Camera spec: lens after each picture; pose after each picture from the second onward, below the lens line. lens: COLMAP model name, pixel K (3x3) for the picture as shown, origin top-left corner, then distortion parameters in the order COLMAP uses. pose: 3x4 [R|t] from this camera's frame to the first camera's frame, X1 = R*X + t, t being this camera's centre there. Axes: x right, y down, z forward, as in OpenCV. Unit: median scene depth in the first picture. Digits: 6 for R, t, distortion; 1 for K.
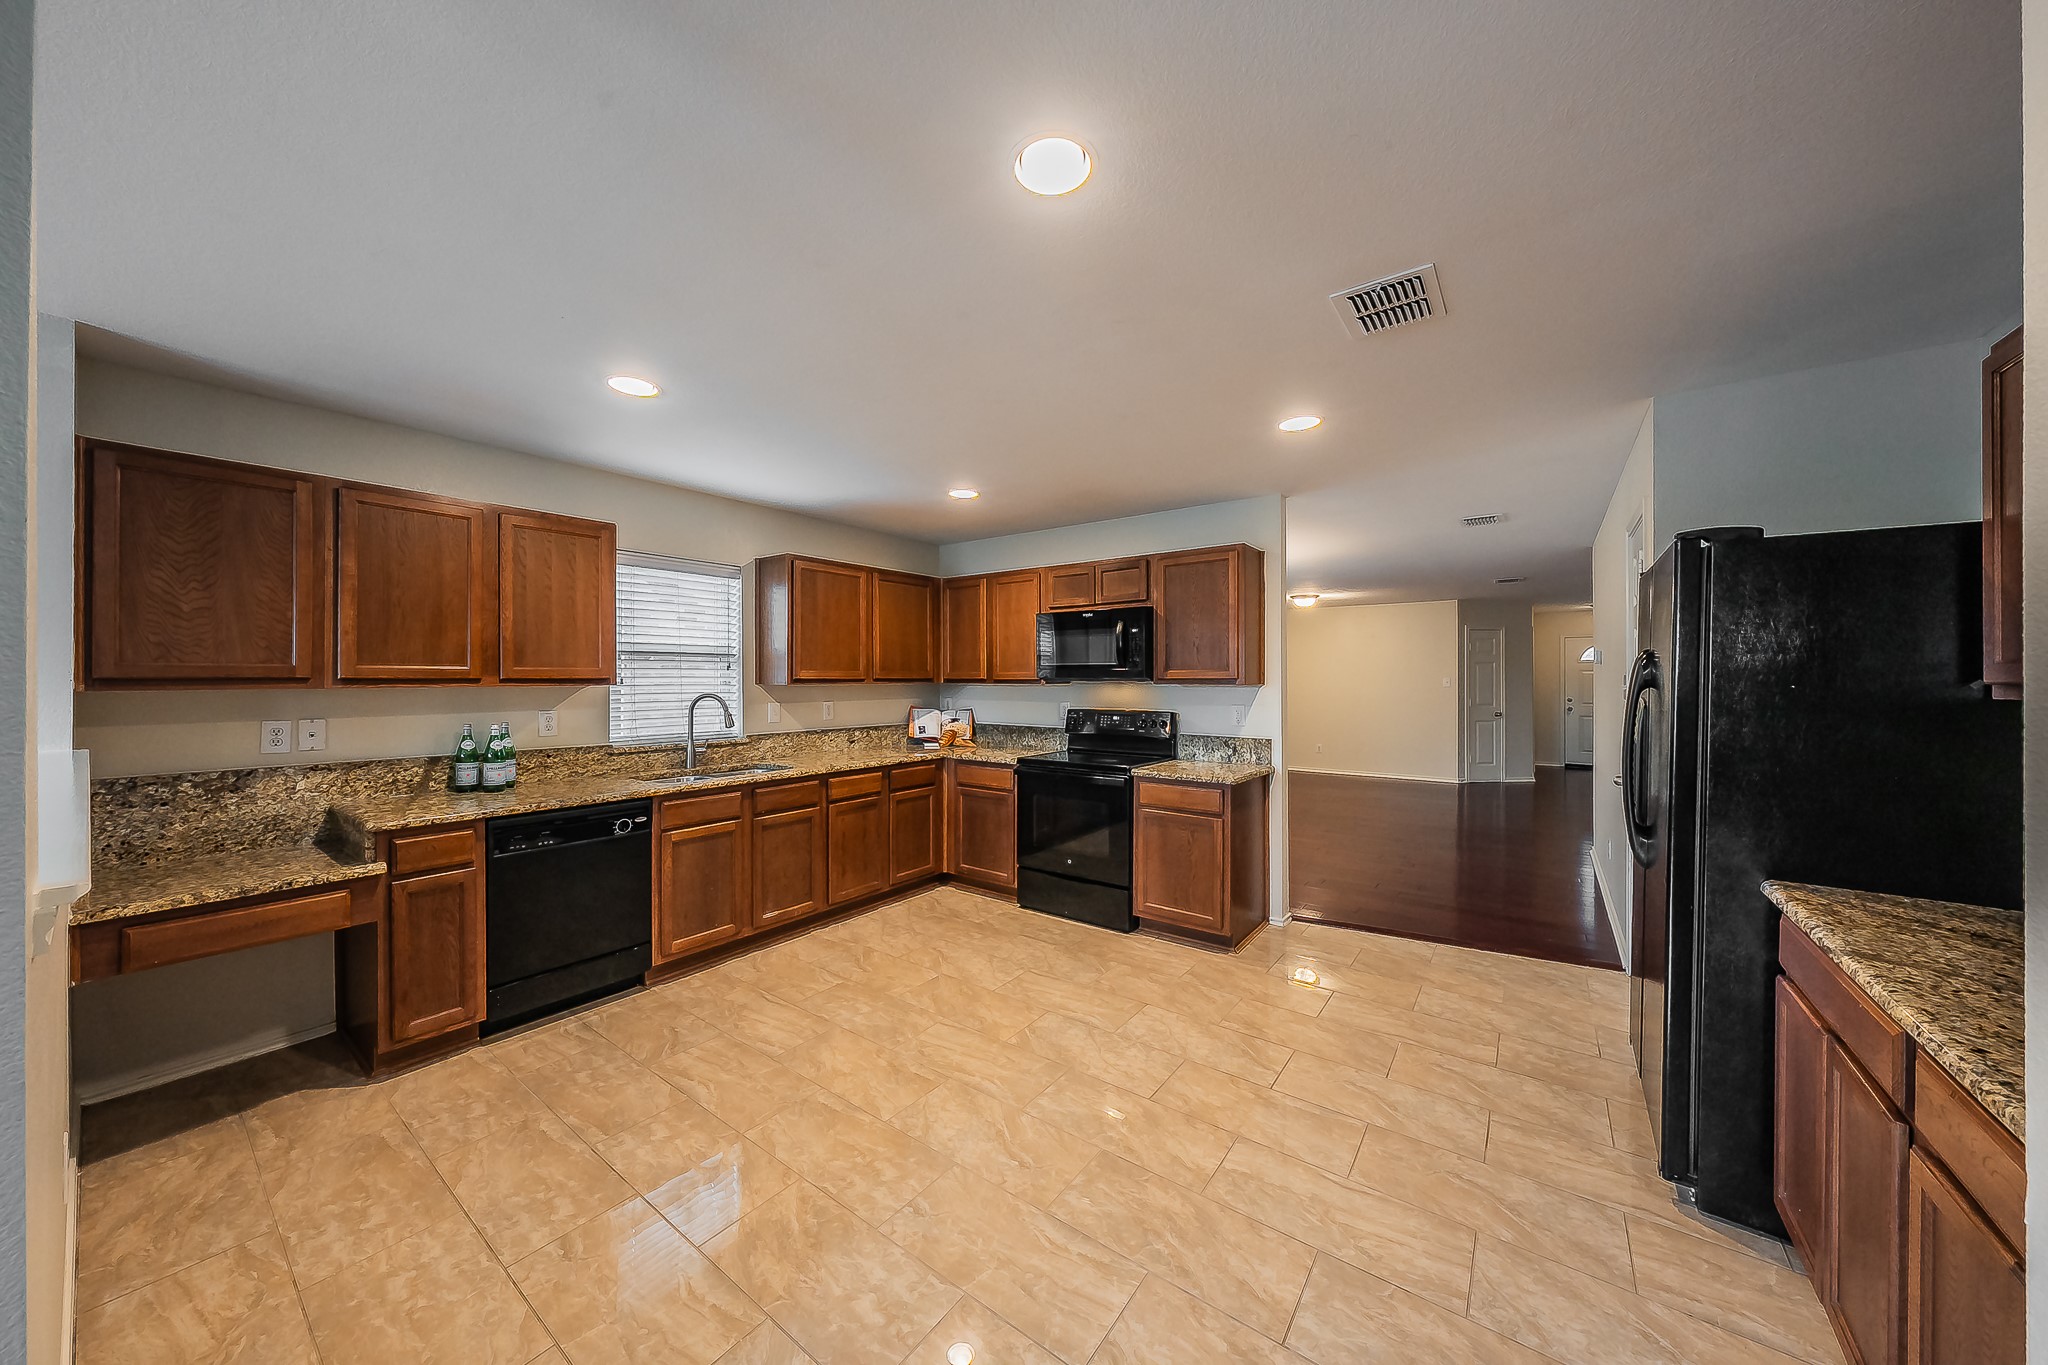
lens RADIAL K [[700.3, 0, 1014.0], [0, 700.3, 679.2], [0, 0, 1]] dist [-0.000261, -0.000264]
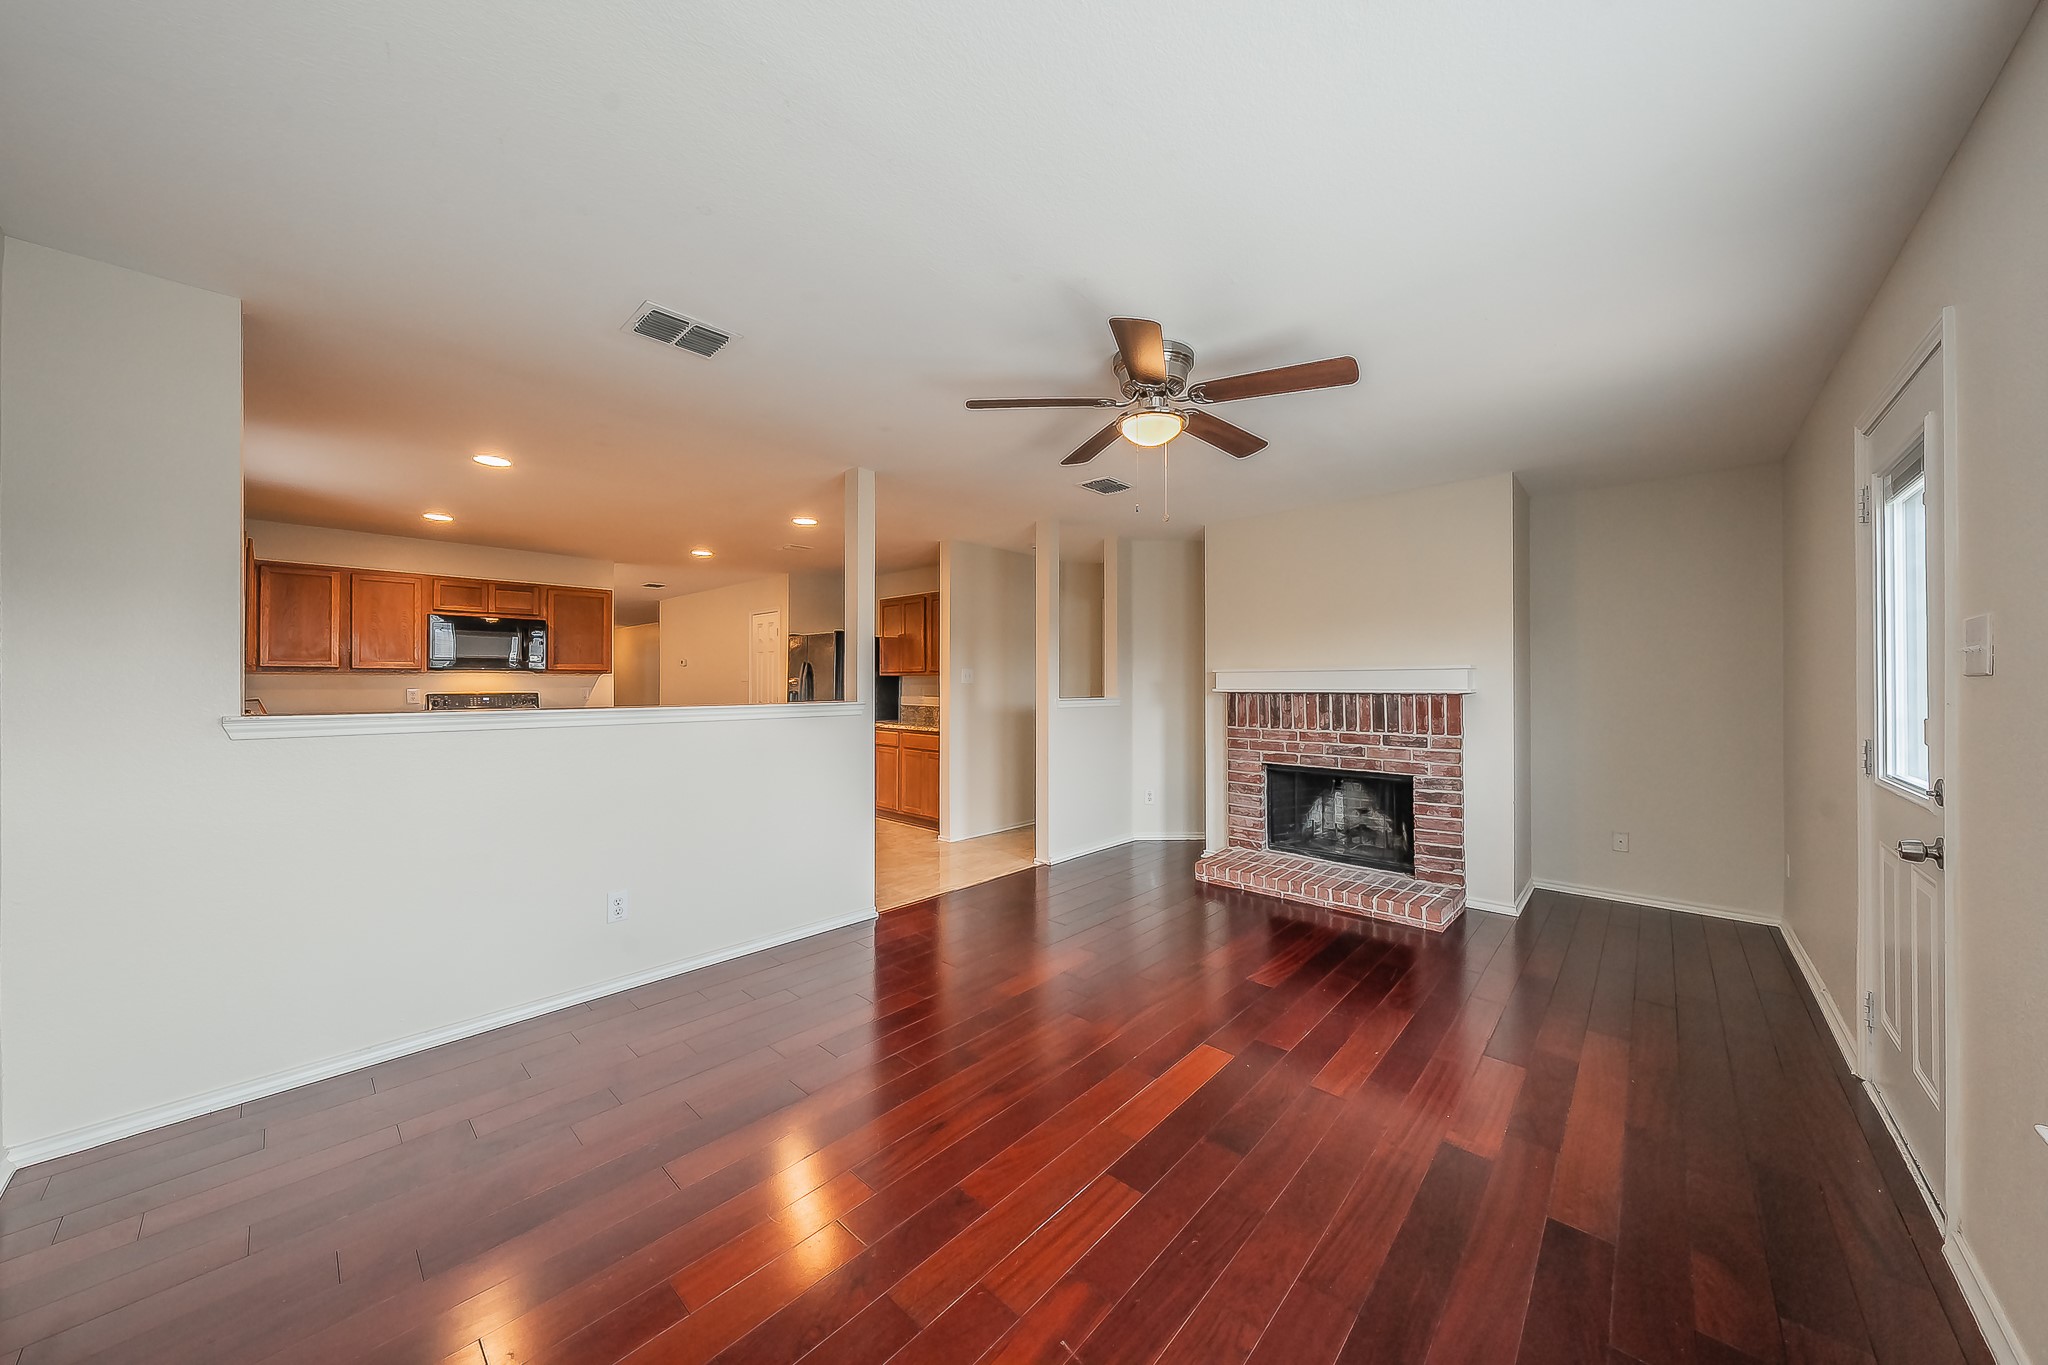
lens RADIAL K [[700.3, 0, 1035.6], [0, 700.3, 673.3], [0, 0, 1]] dist [-0.000261, -0.000264]
pose [[0.097745, 0.011908, 0.995140, -1.254239], [0.000148, 0.999928, -0.011980, 0.026853], [-0.995212, 0.001318, 0.097736, -0.180011]]
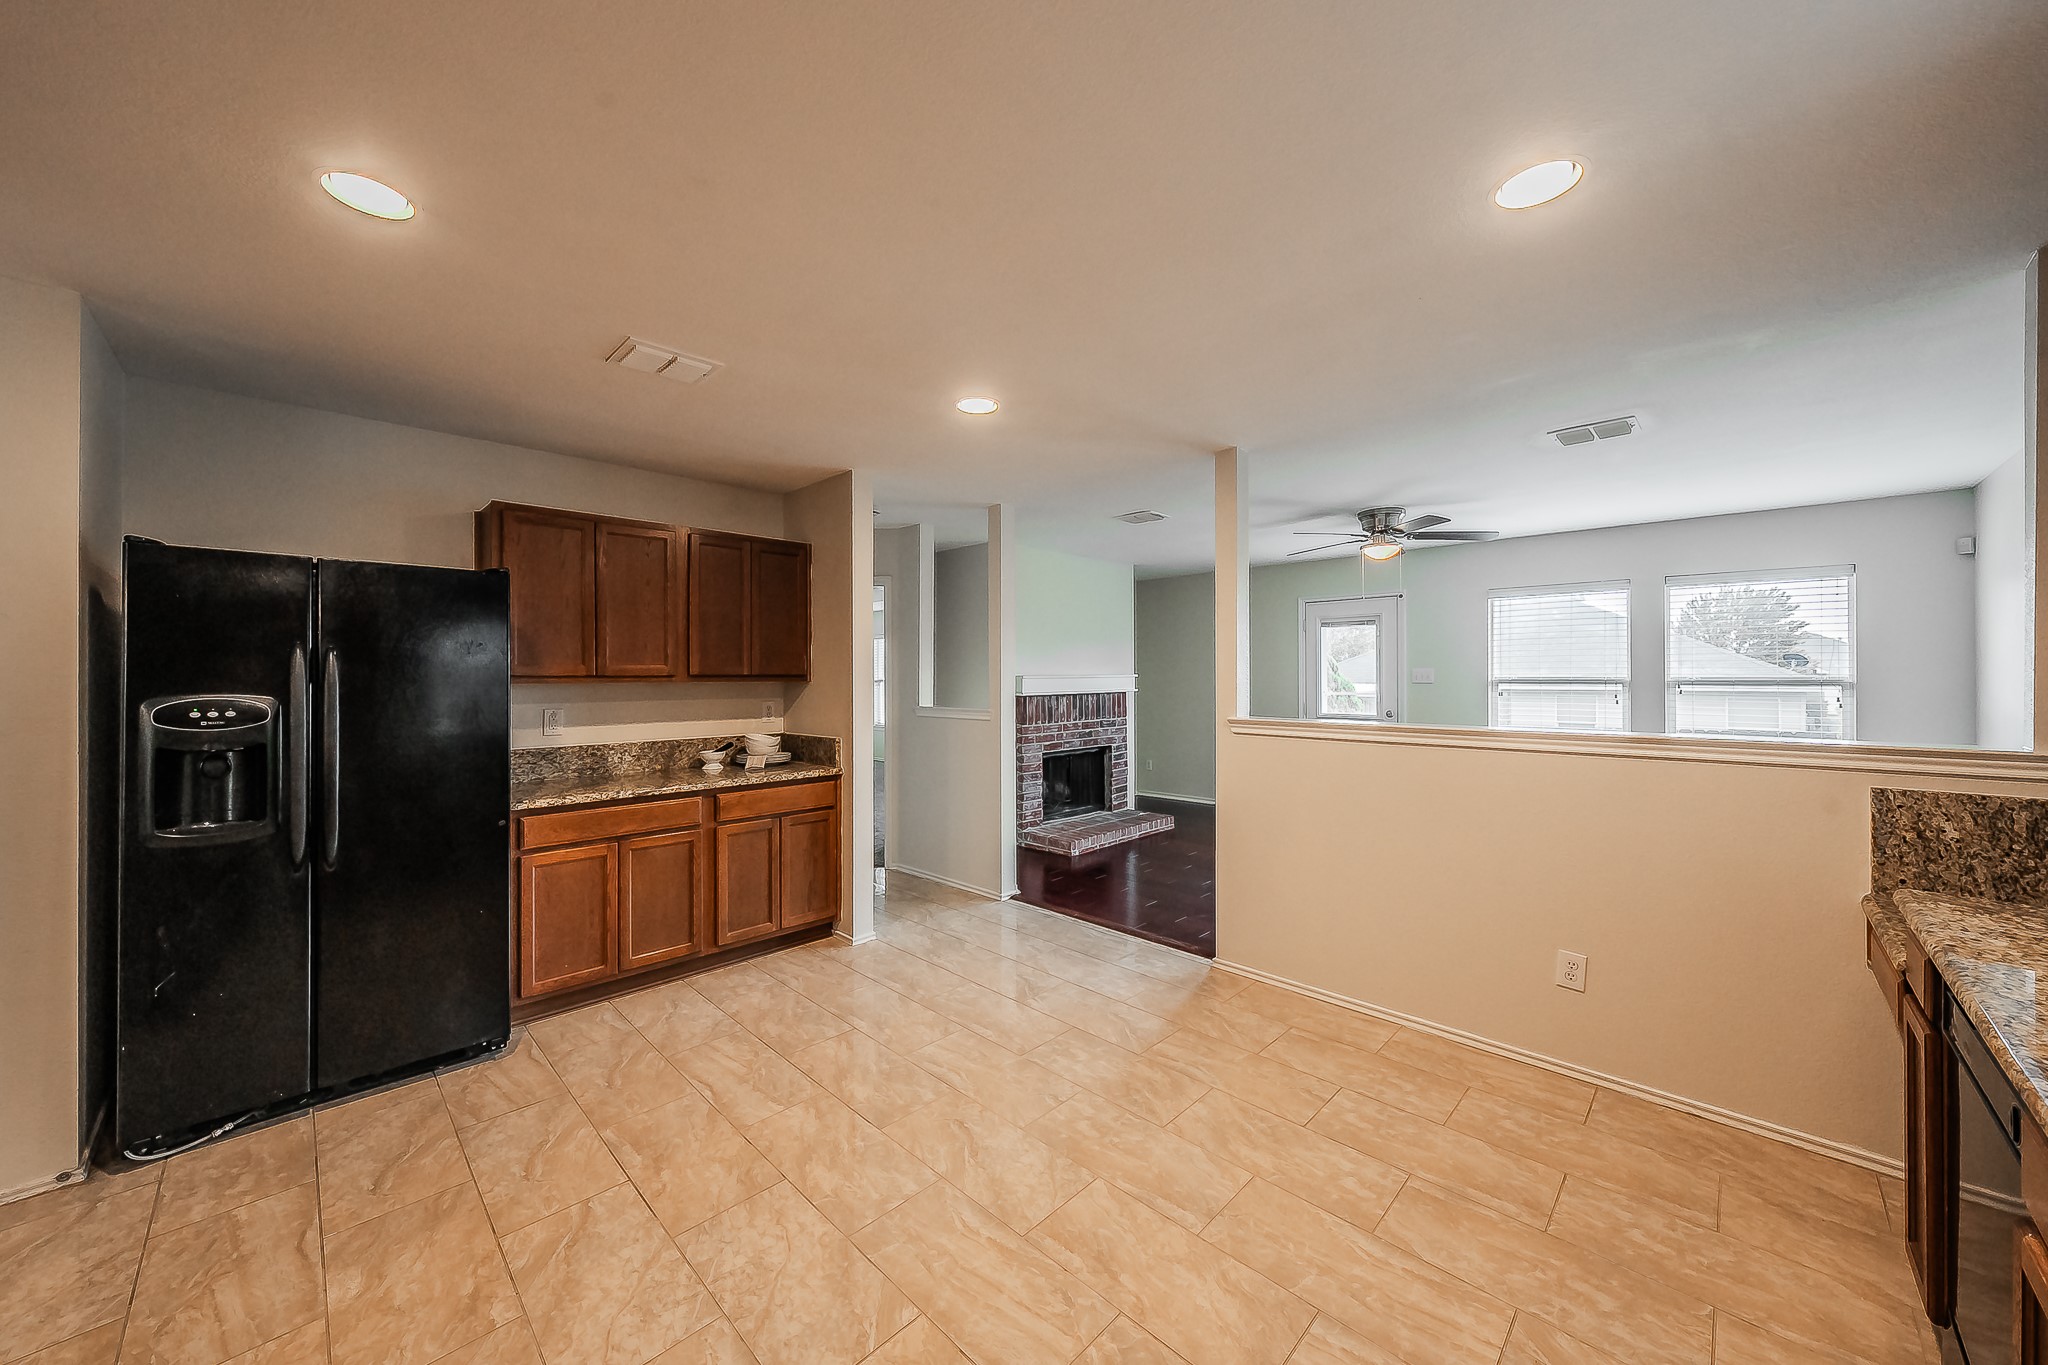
lens RADIAL K [[729.6, 0, 1013.2], [0, 729.6, 665.4], [0, 0, 1]] dist [0.001802, 0.000482]
pose [[-0.990107, 0.005470, 0.140206, -0.122439], [0.003689, 0.999909, -0.012956, 0.001977], [-0.140265, -0.012311, -0.990038, 1.127454]]
